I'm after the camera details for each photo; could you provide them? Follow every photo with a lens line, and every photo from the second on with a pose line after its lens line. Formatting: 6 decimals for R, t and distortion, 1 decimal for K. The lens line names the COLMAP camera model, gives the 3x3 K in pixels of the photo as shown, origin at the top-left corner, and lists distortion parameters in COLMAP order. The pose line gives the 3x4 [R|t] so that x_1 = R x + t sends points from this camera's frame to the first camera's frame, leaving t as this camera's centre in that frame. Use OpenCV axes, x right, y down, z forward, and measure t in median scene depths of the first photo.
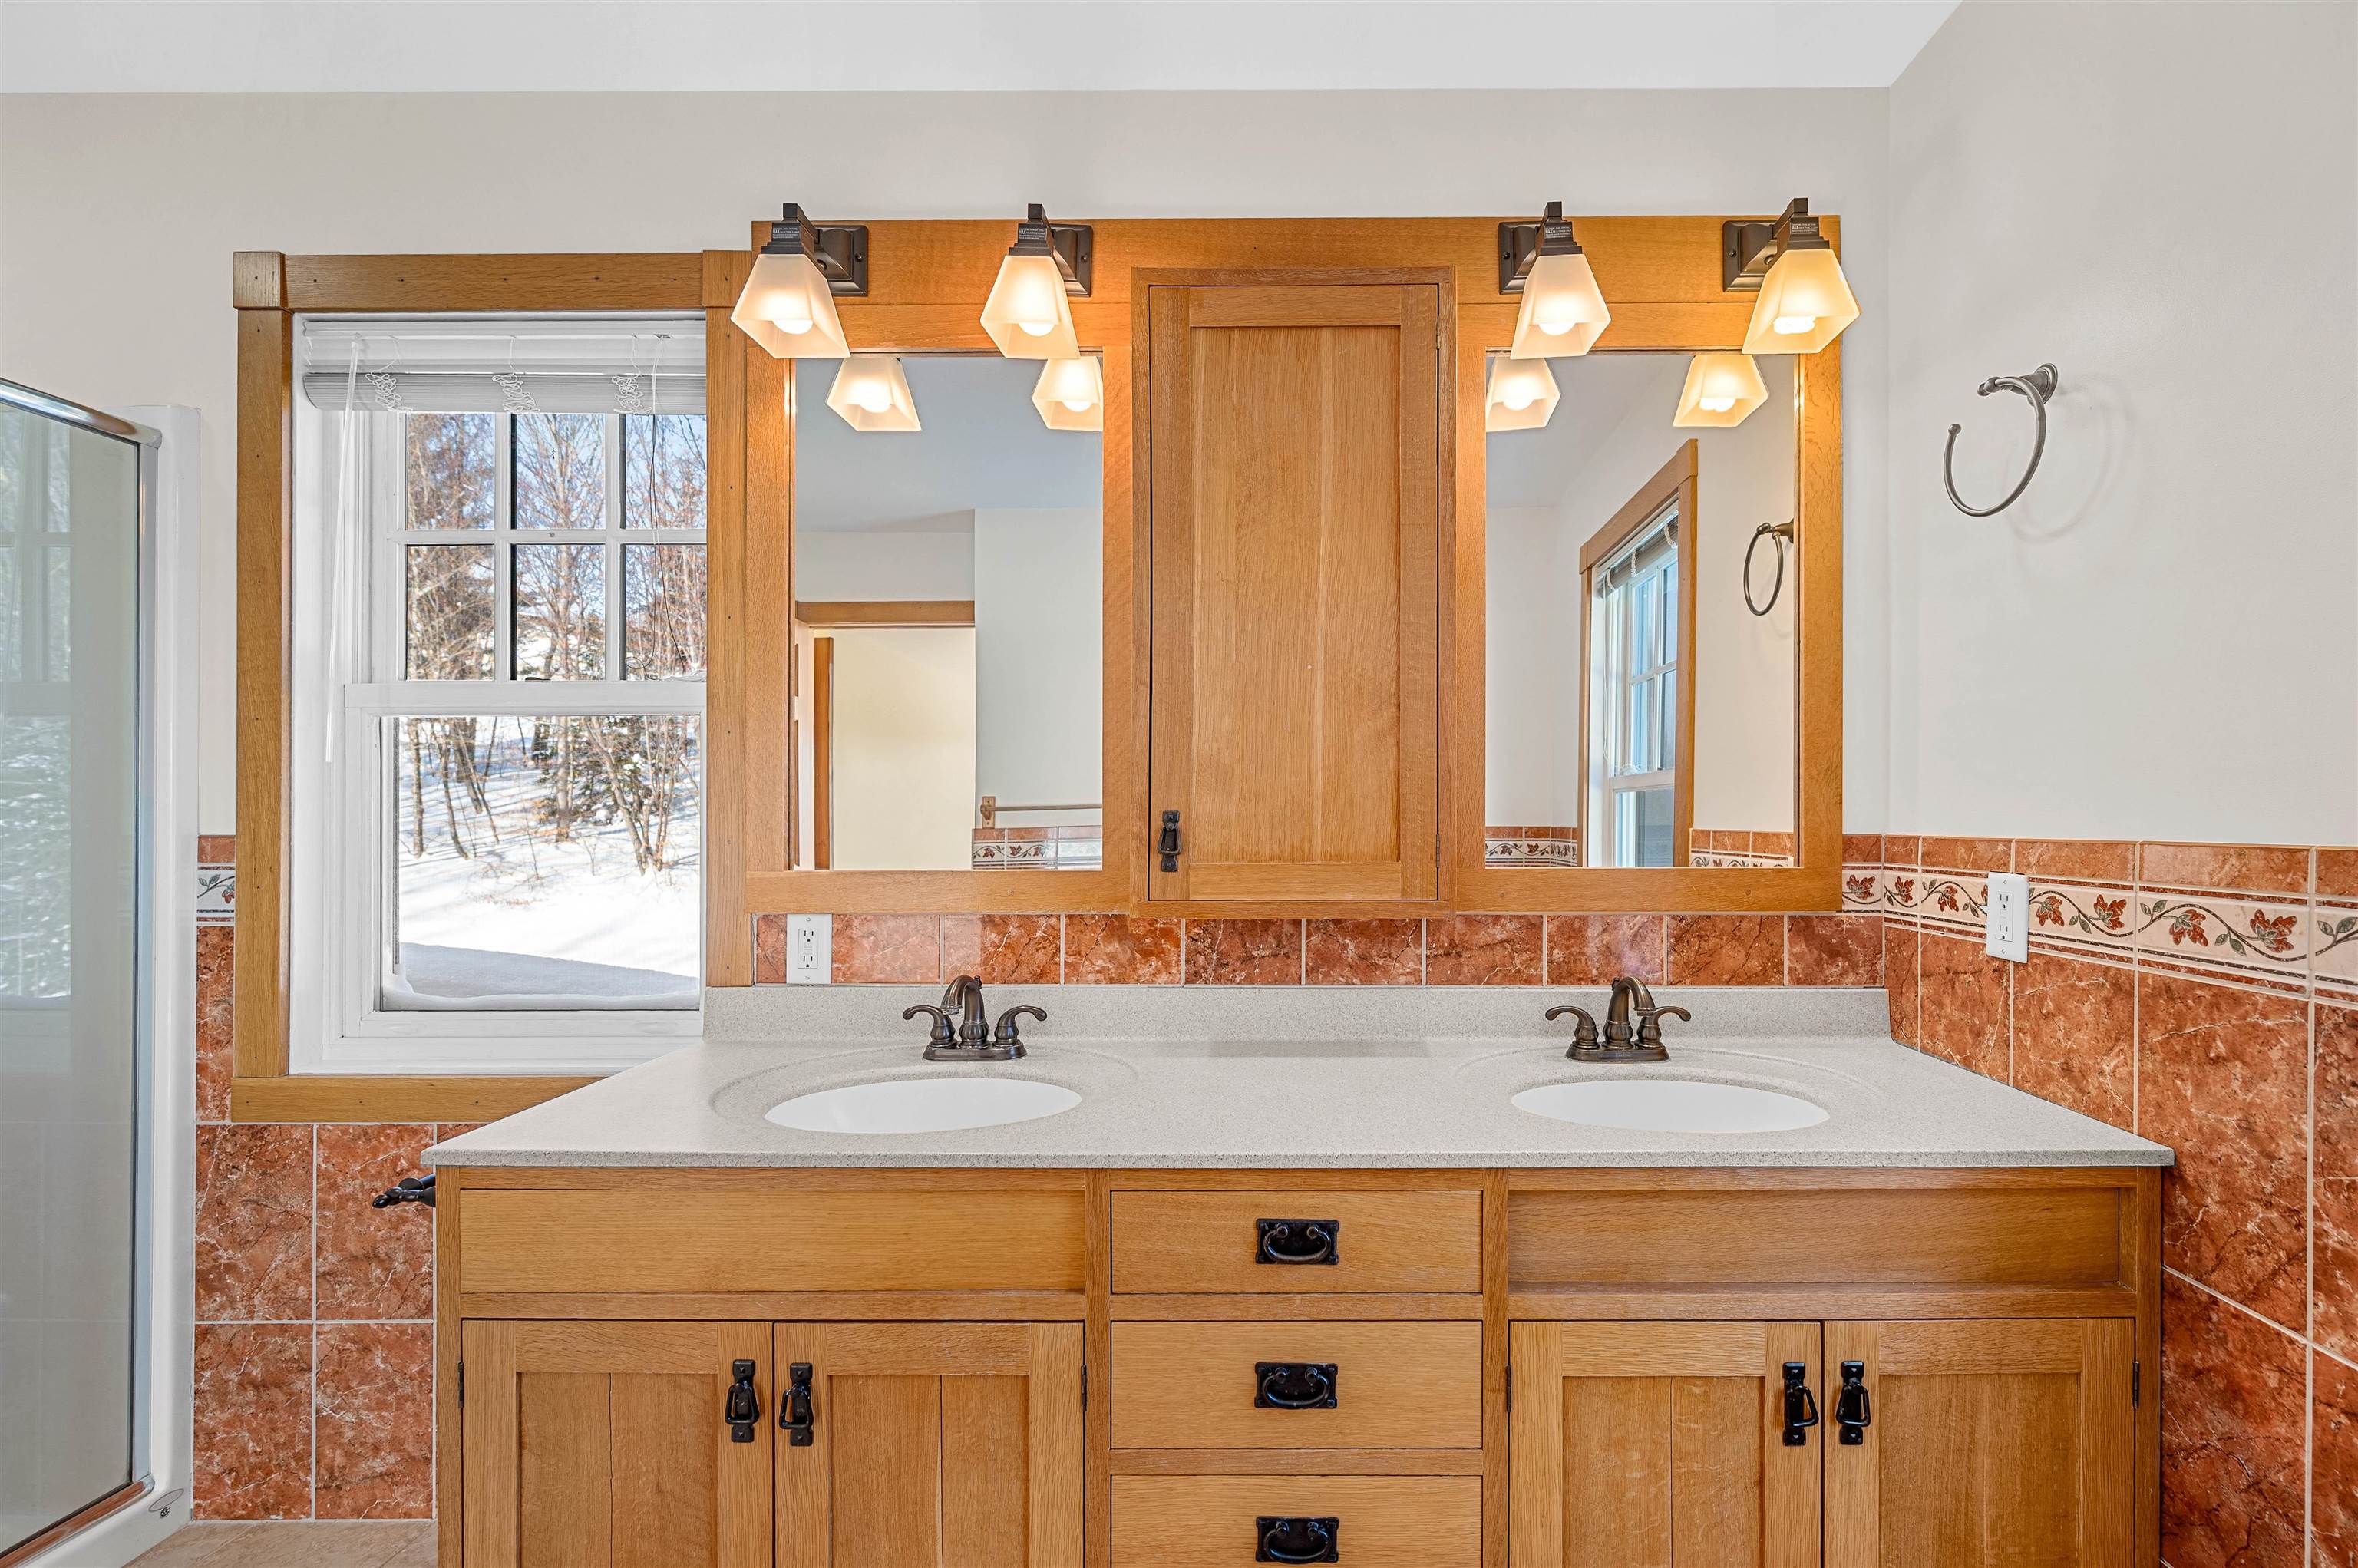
lens RADIAL K [[1016.1, 0, 1179.8], [0, 1016.1, 809.9], [0, 0, 1]] dist [-0.000541, 0.000077]
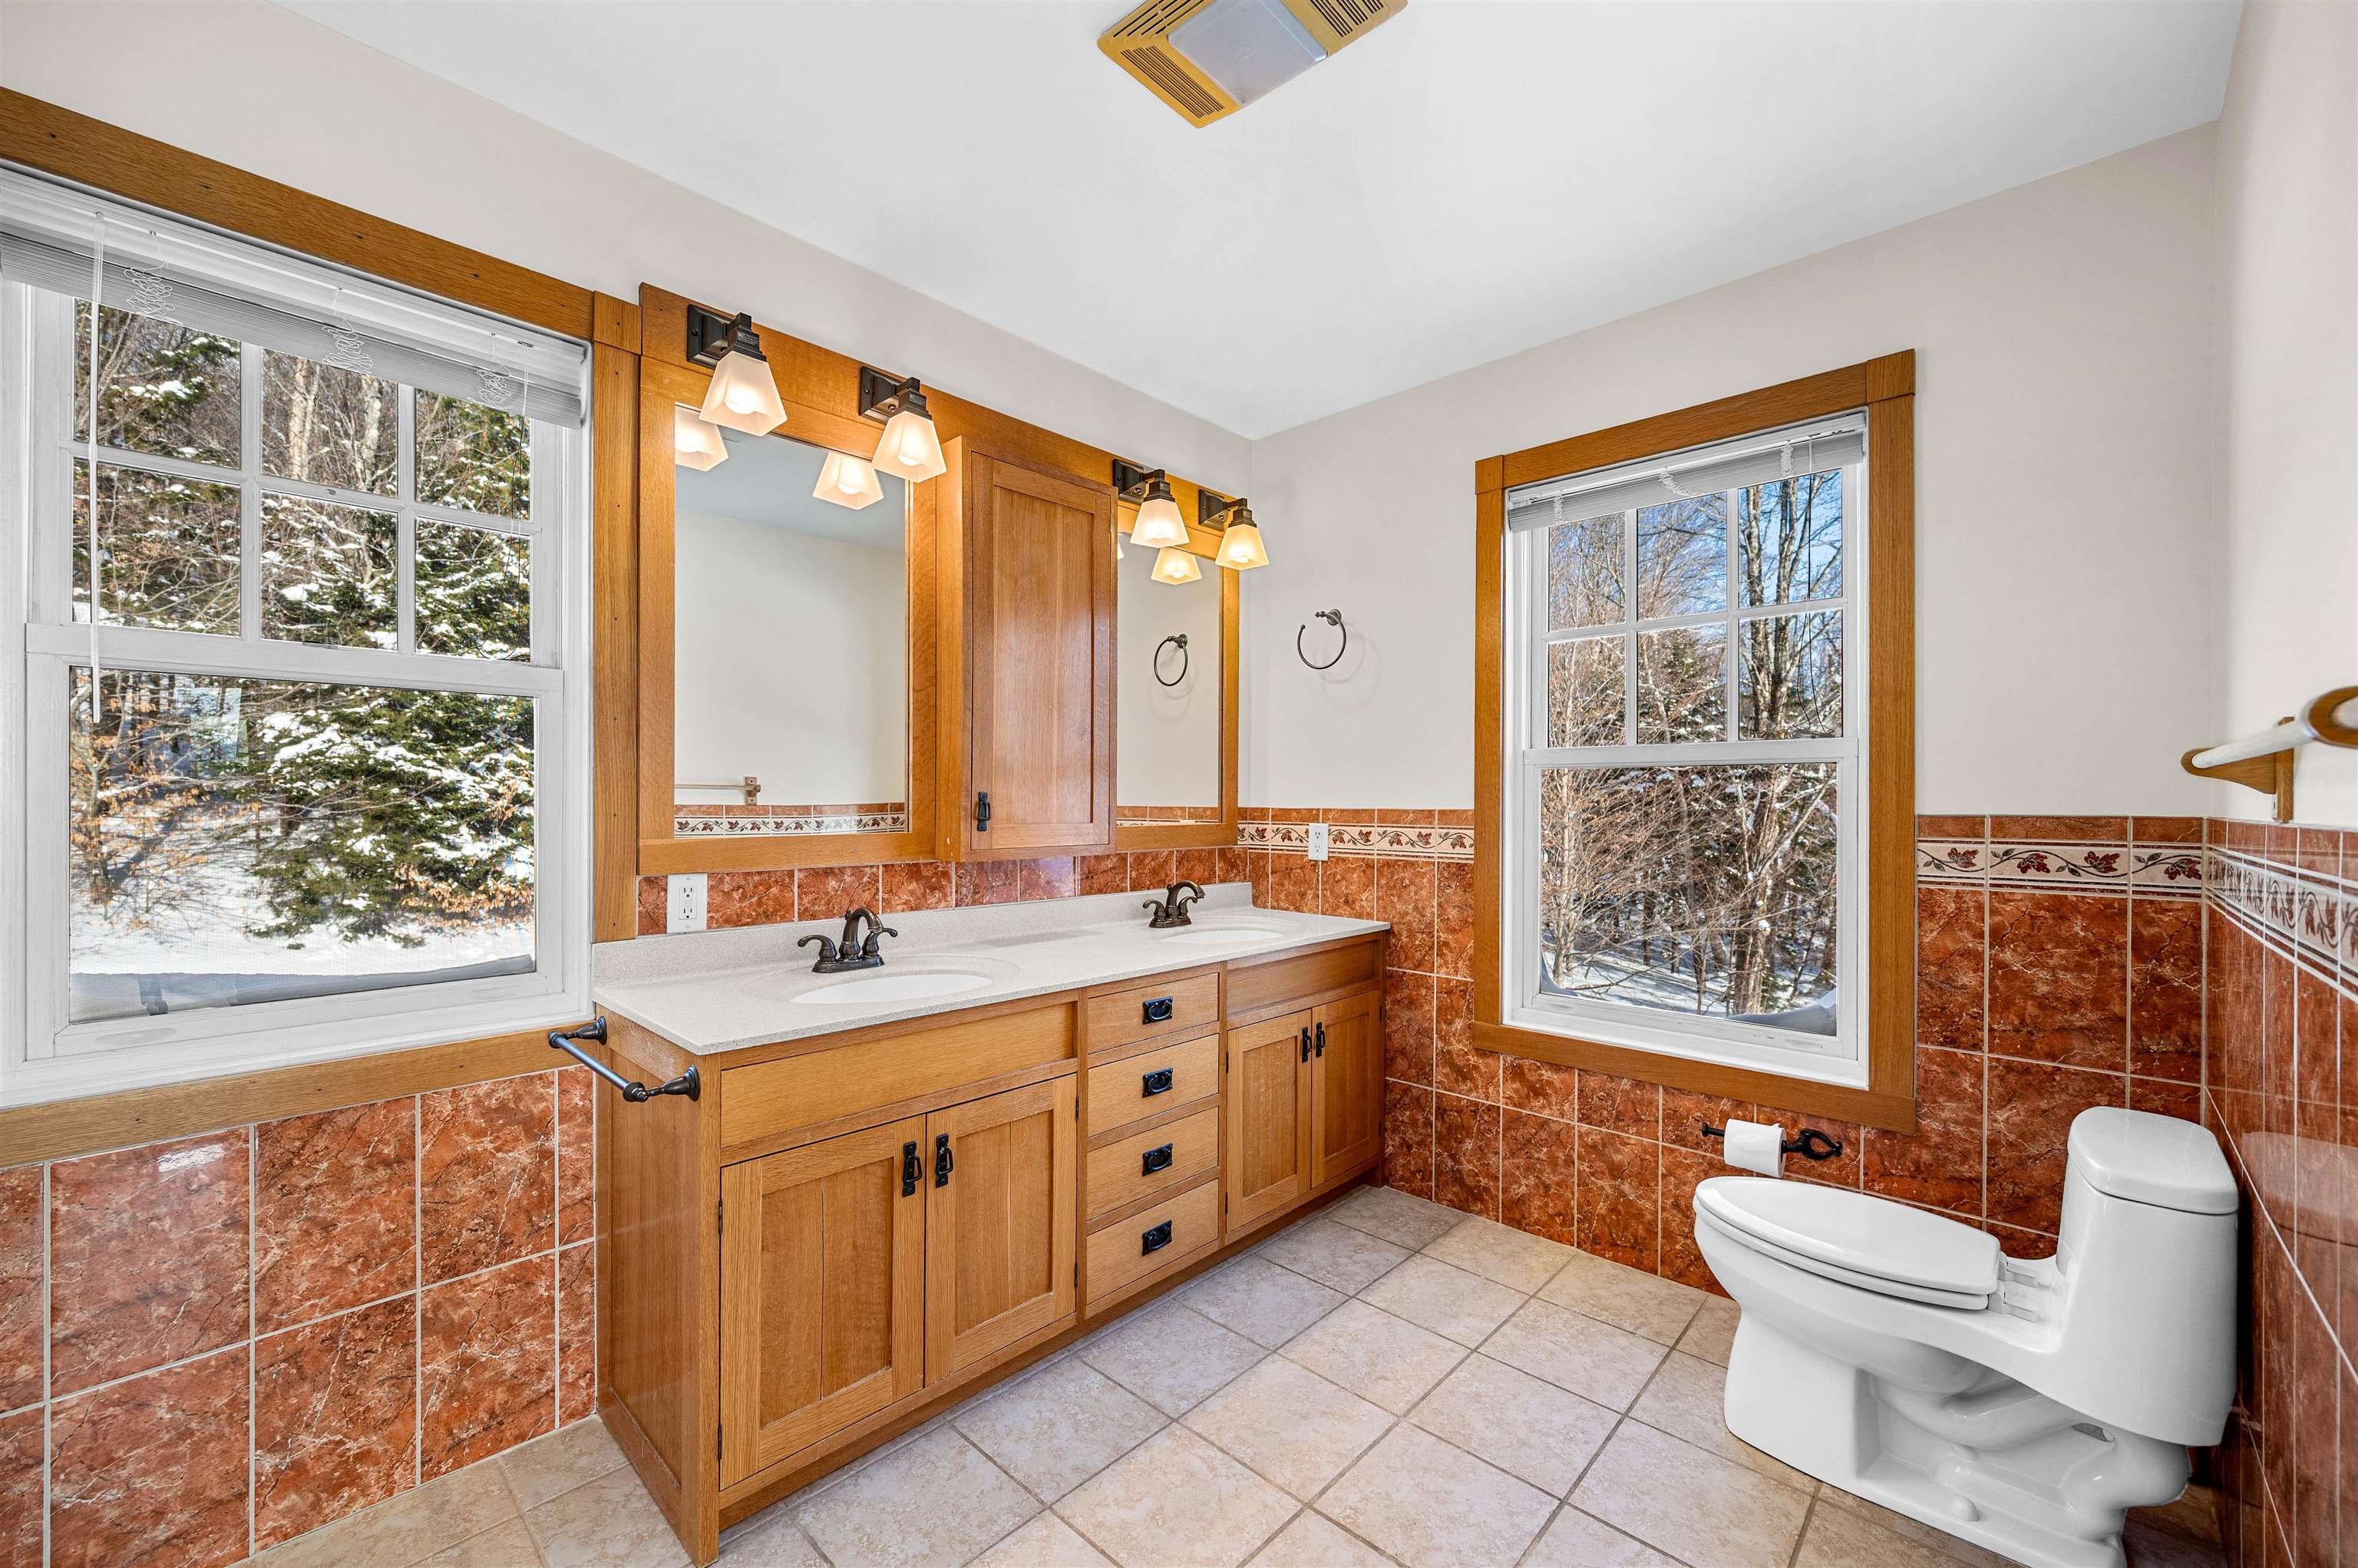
lens RADIAL K [[937.7, 0, 1172.5], [0, 937.7, 782.4], [0, 0, 1]] dist [0.000532, 0.000293]
pose [[0.687153, 0.017556, 0.726300, -0.861753], [-0.012204, 0.999846, -0.012621, 0.000599], [-0.726410, -0.000192, 0.687261, -0.203252]]
